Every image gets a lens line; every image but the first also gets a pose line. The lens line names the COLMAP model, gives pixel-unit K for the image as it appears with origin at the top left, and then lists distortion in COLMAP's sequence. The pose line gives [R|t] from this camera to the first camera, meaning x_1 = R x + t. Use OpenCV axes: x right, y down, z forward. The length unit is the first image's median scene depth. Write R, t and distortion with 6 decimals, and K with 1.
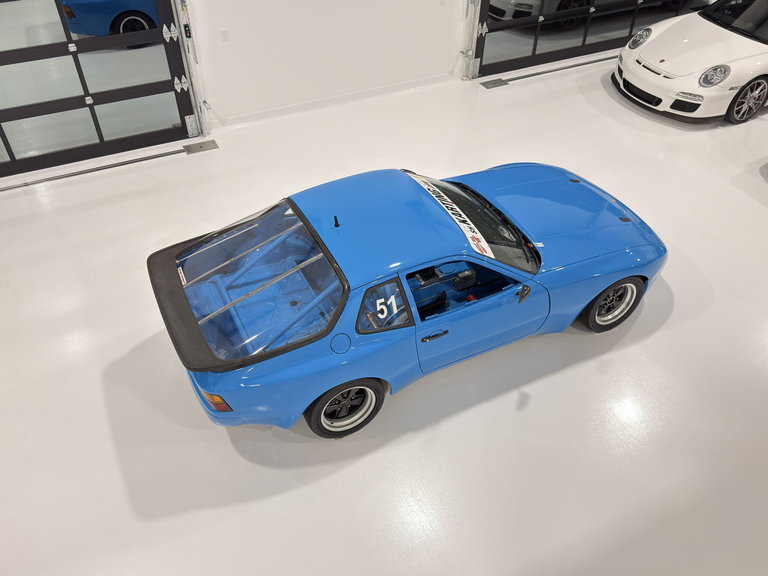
lens RADIAL K [[626.1, 0, 387.6], [0, 626.1, 298.7], [0, 0, 1]] dist [0.018711, -0.052981]
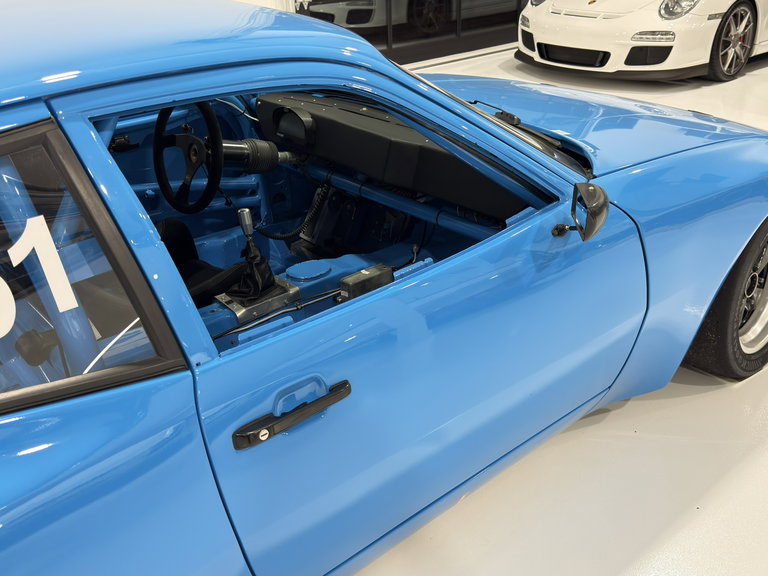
lens RADIAL K [[754.9, 0, 384.0], [0, 754.9, 288.0], [0, 0, 1]] dist [0.005685, 0.005547]
pose [[0.966093, -0.150608, 0.209717, 0.035657], [0.203885, 0.943351, -0.261762, 0.058064], [-0.158413, 0.295645, 0.942072, 0.457451]]
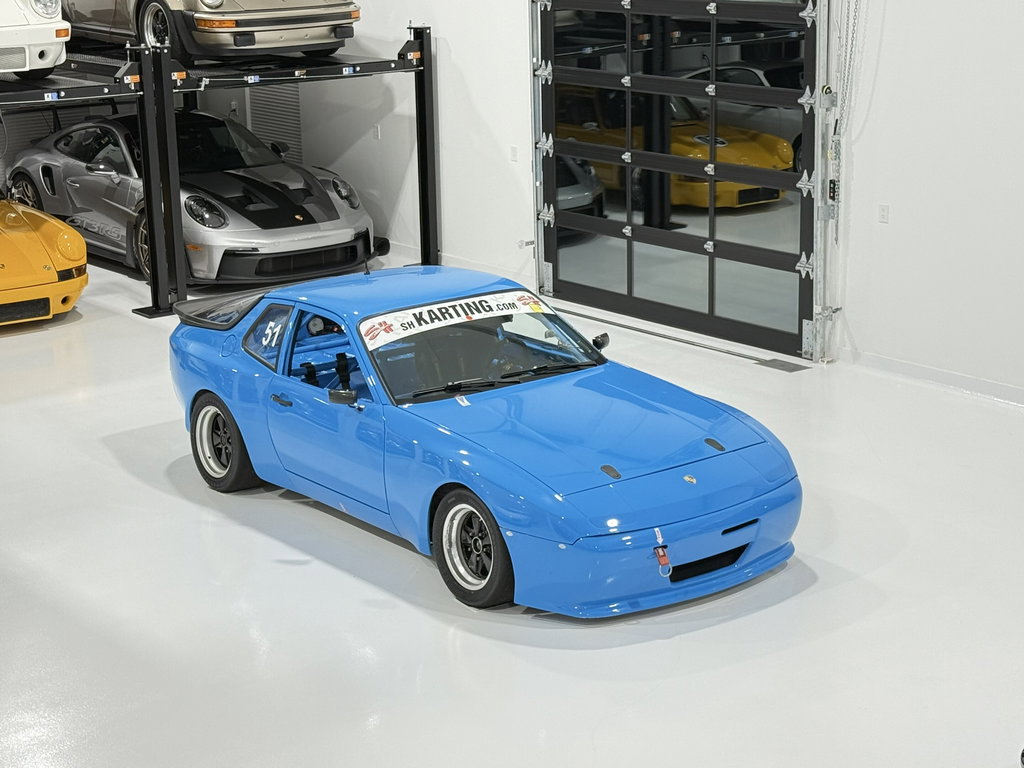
lens RADIAL K [[1928.3, 0, 512.0], [0, 1928.3, 384.0], [0, 0, 1]] dist [0.040115, 0.044809]
pose [[0.193140, 0.223010, -0.955491, 1.492600], [-0.653298, 0.755801, 0.044348, -0.153205], [0.732051, 0.615655, 0.291668, 0.314665]]
